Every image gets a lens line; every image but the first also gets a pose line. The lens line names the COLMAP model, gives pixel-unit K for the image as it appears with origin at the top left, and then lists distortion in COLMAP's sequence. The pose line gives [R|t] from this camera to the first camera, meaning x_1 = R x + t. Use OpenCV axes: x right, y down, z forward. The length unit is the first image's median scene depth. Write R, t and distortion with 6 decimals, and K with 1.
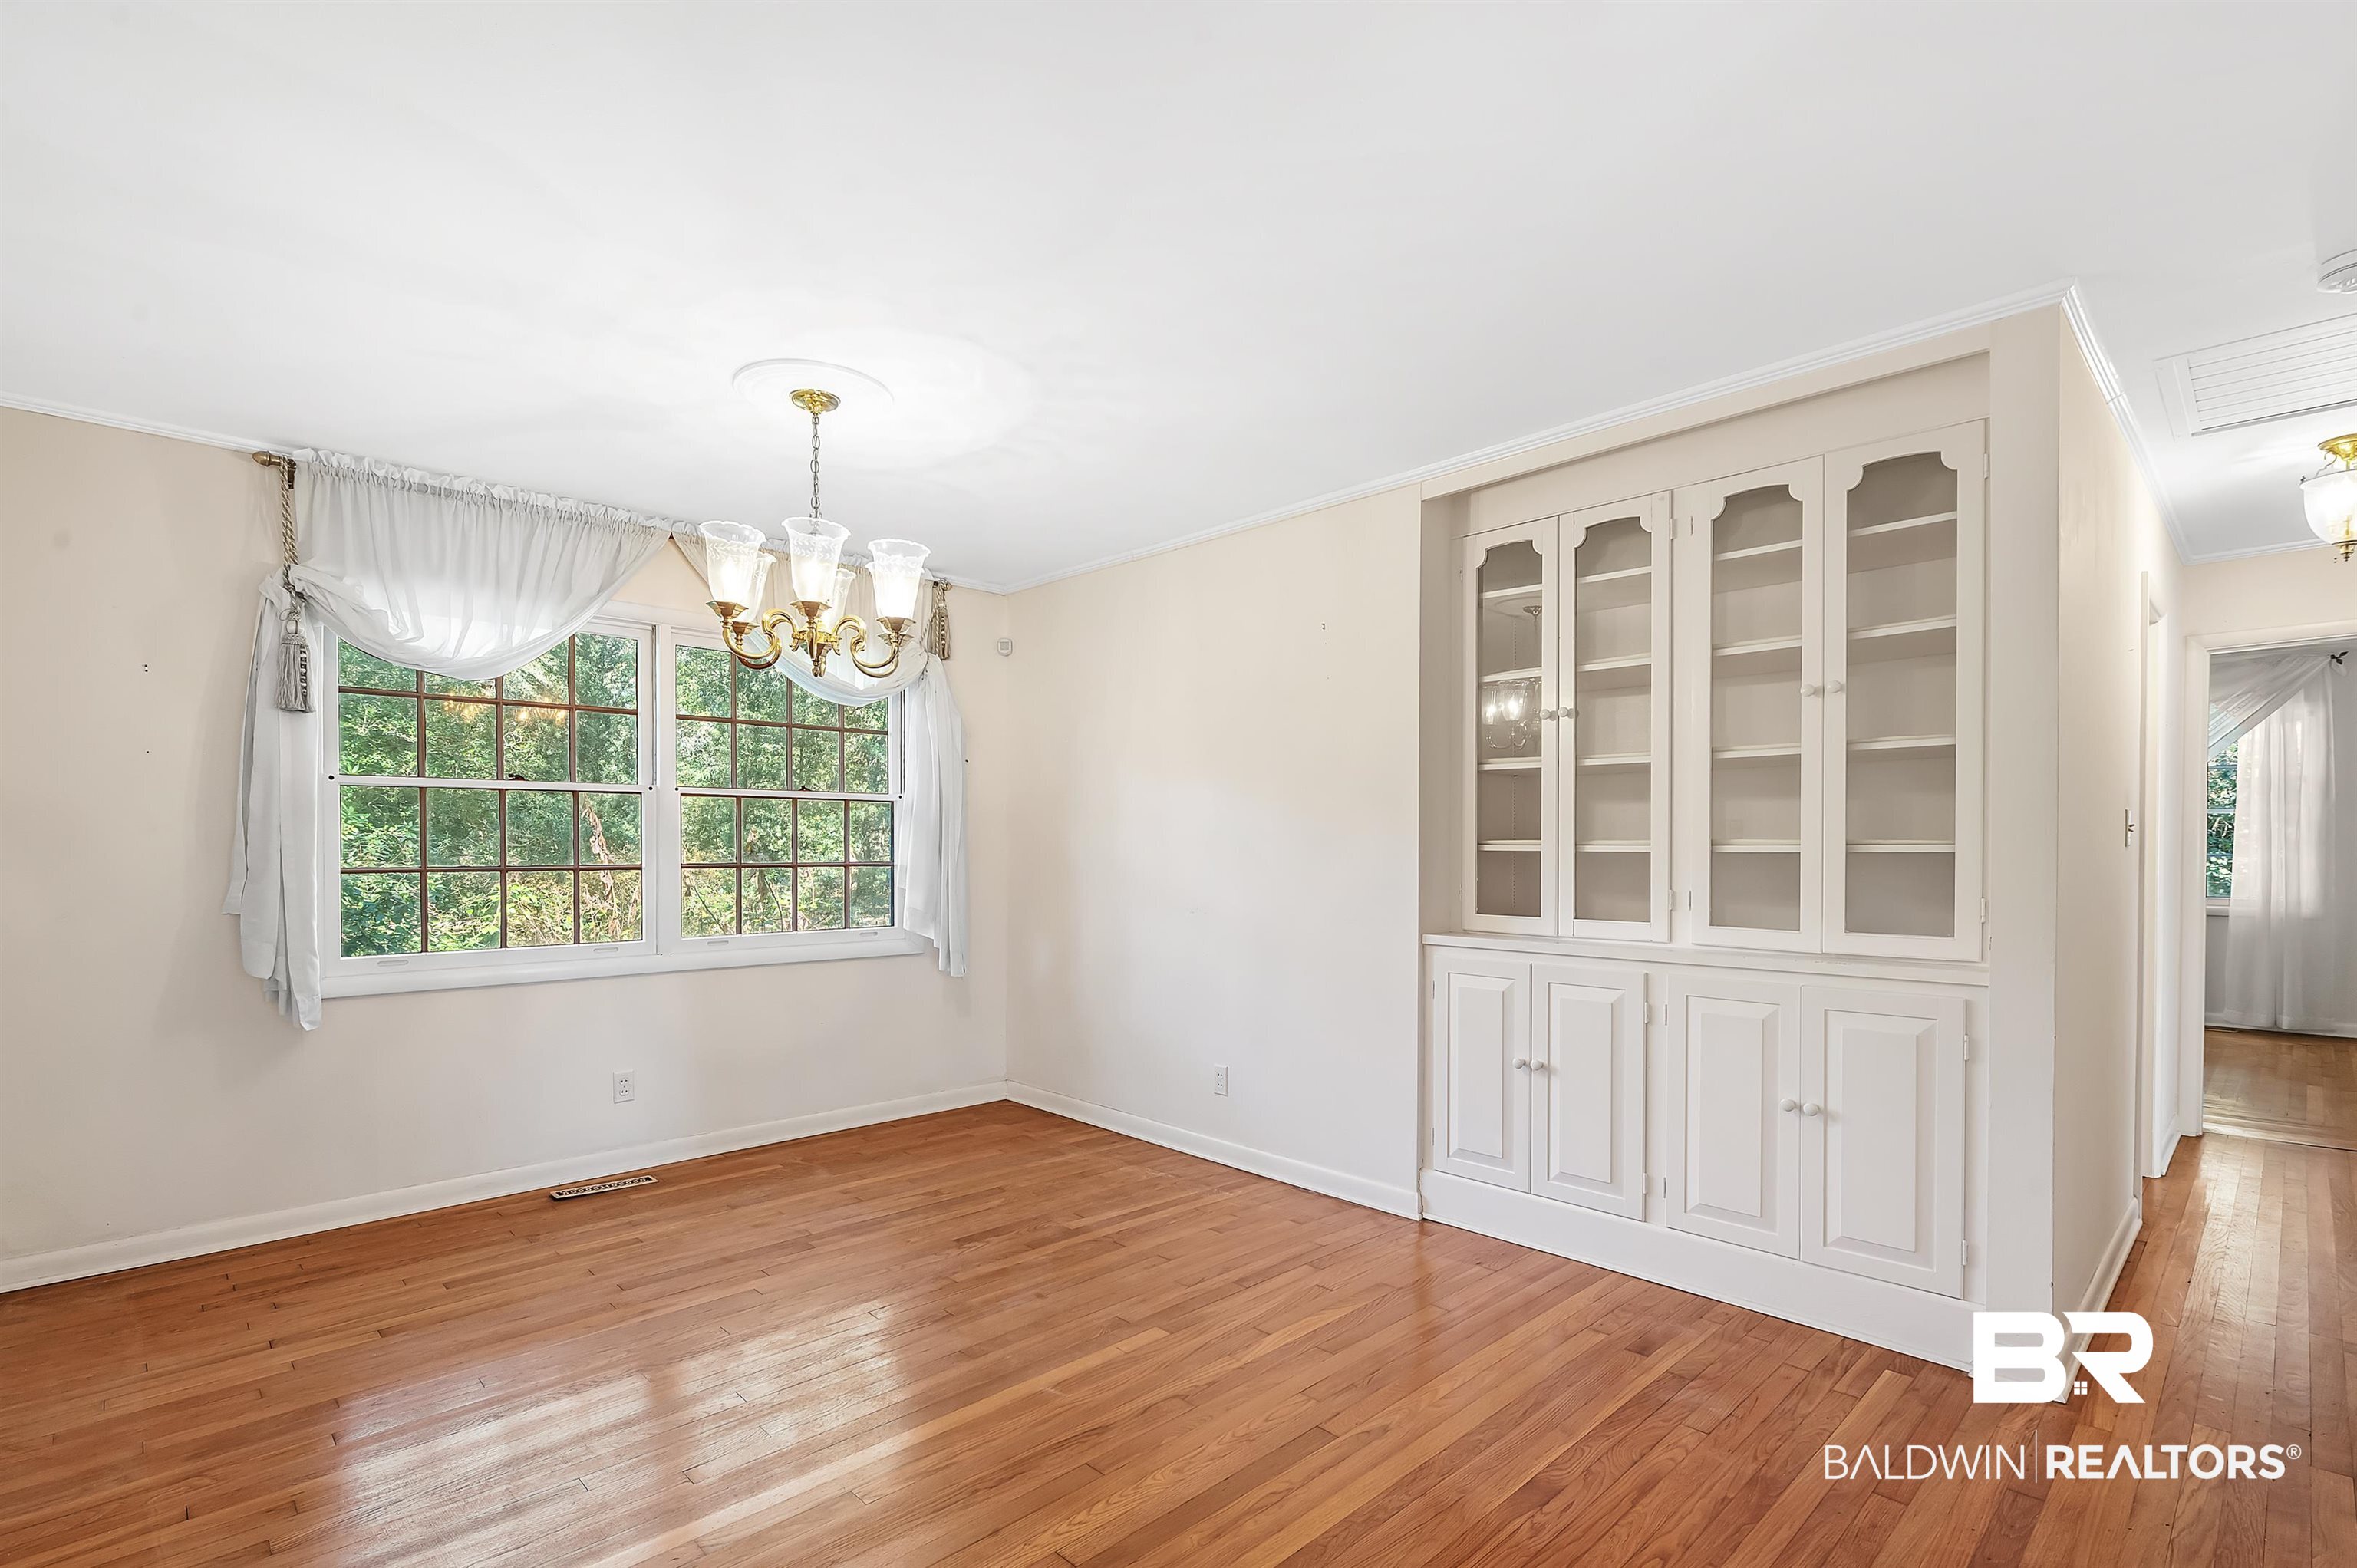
lens RADIAL K [[1089.6, 0, 1168.9], [0, 1089.6, 862.0], [0, 0, 1]] dist [0.001459, -0.001575]
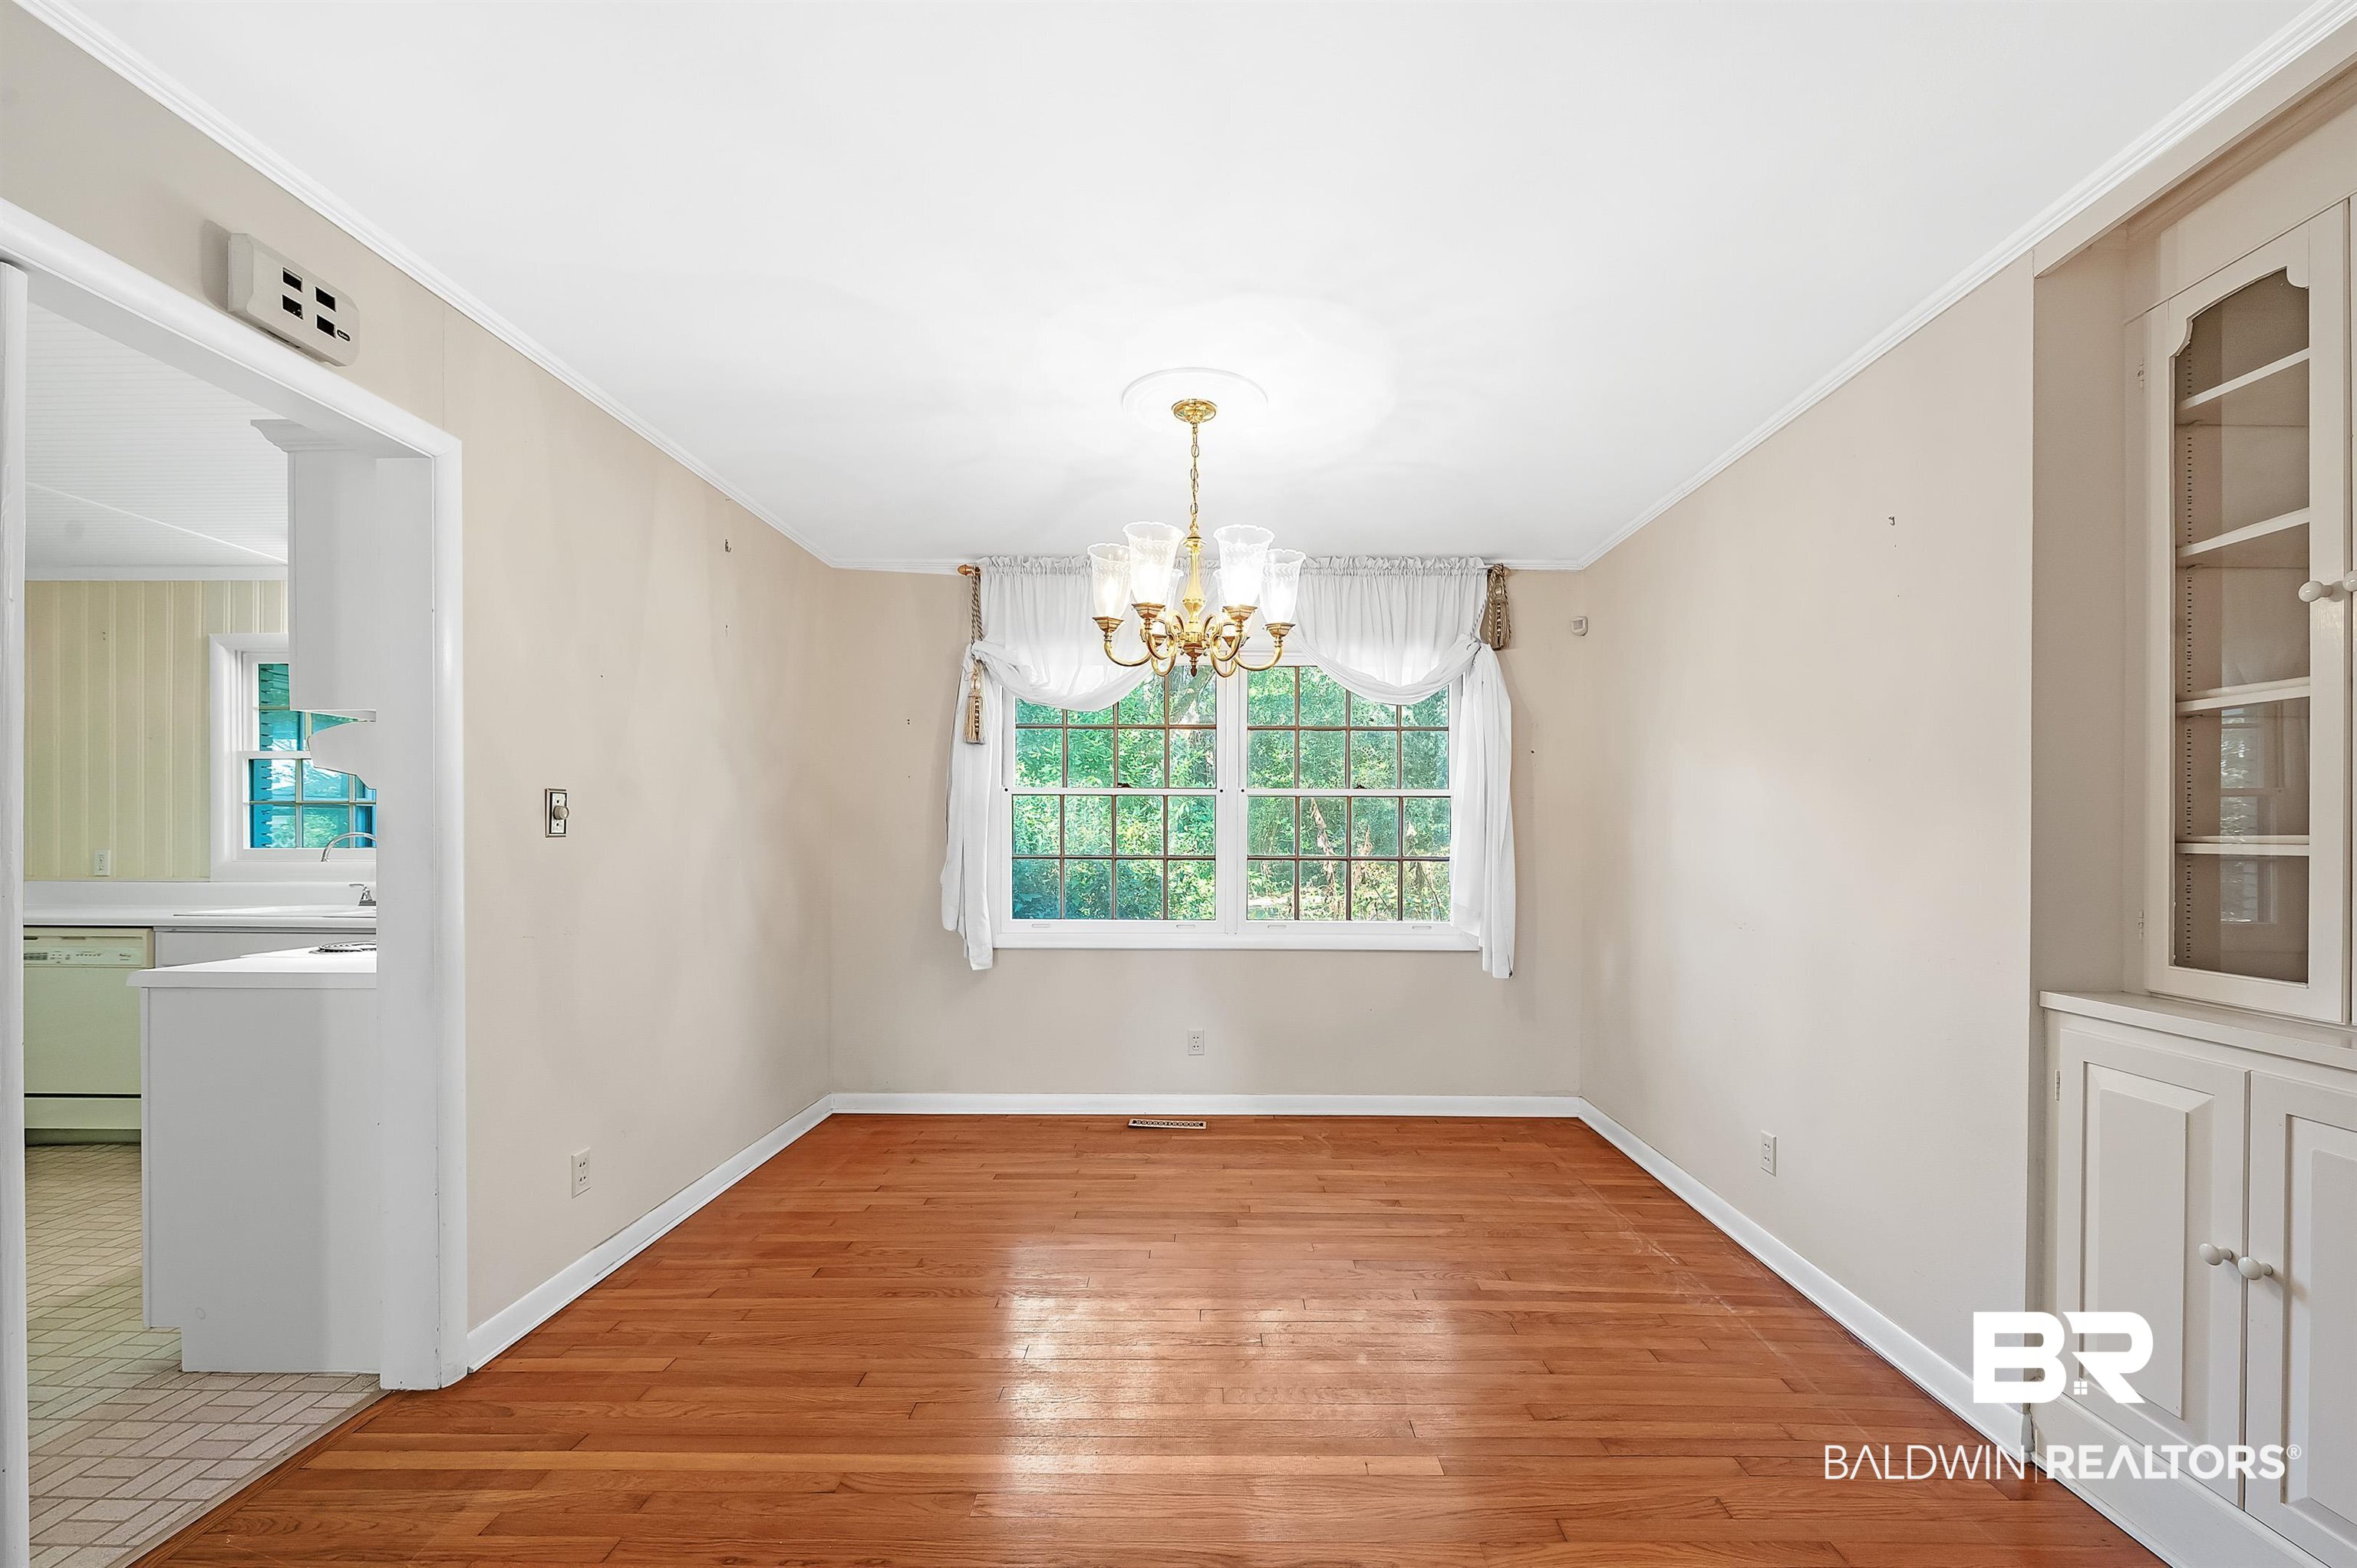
lens RADIAL K [[949.5, 0, 1217.8], [0, 949.5, 844.3], [0, 0, 1]] dist [-0.001209, -0.001302]
pose [[0.724861, 0.007257, -0.688857, 0.263640], [-0.015451, 0.999864, -0.005726, -0.004862], [0.688721, 0.014794, 0.724875, 0.303392]]
